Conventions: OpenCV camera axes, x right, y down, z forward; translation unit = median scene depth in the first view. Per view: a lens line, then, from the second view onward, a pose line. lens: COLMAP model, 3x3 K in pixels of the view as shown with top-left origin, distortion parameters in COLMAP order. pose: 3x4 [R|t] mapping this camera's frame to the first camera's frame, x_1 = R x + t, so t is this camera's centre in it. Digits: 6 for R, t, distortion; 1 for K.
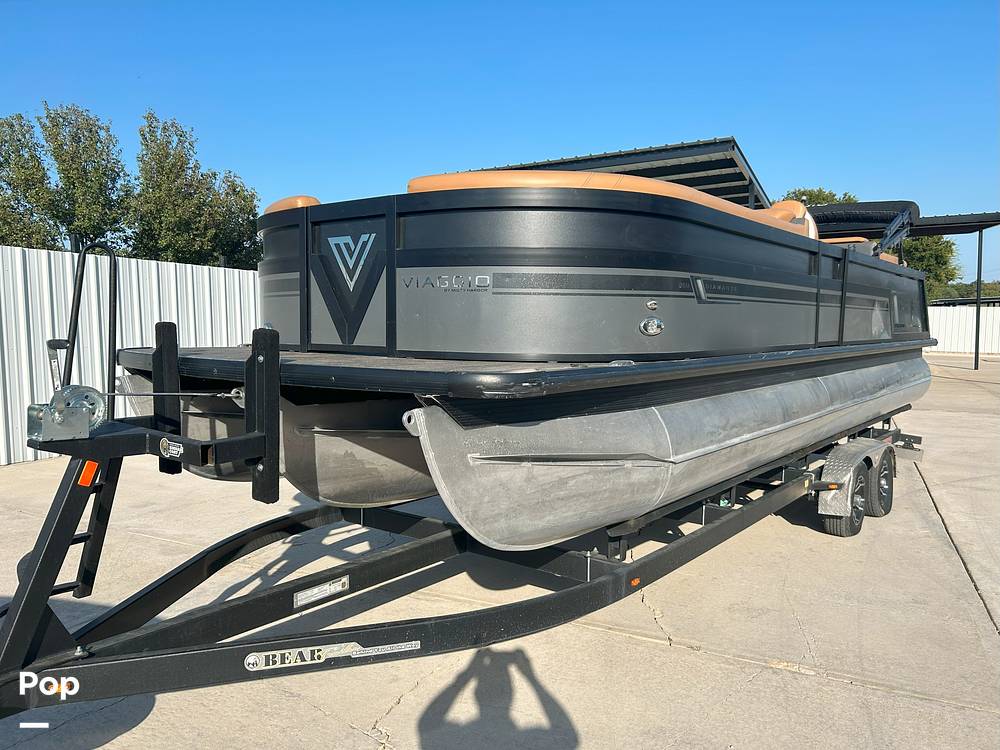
lens RADIAL K [[750.8, 0, 499.7], [0, 750.8, 380.3], [0, 0, 1]] dist [0.059159, -0.004646]
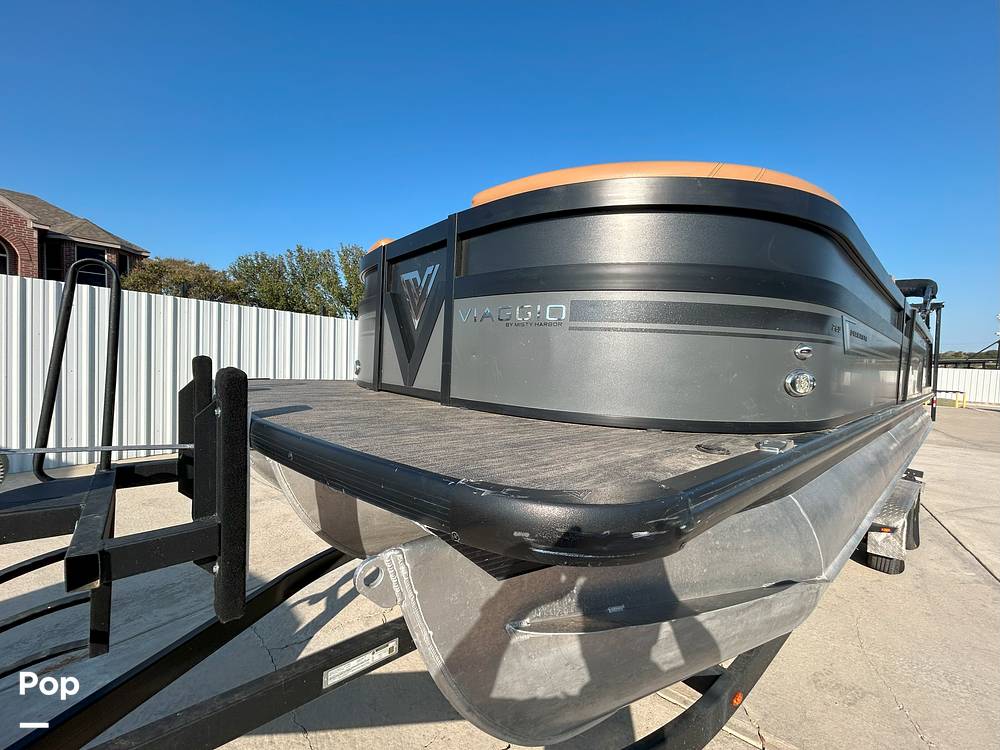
lens RADIAL K [[398.3, 0, 500.0], [0, 398.3, 372.3], [0, 0, 1]] dist [0.000970, -0.000192]
pose [[0.981439, 0.039364, -0.187692, -0.001081], [-0.049333, 0.997592, -0.048740, -0.046807], [0.185321, 0.057095, 0.981018, 0.547131]]
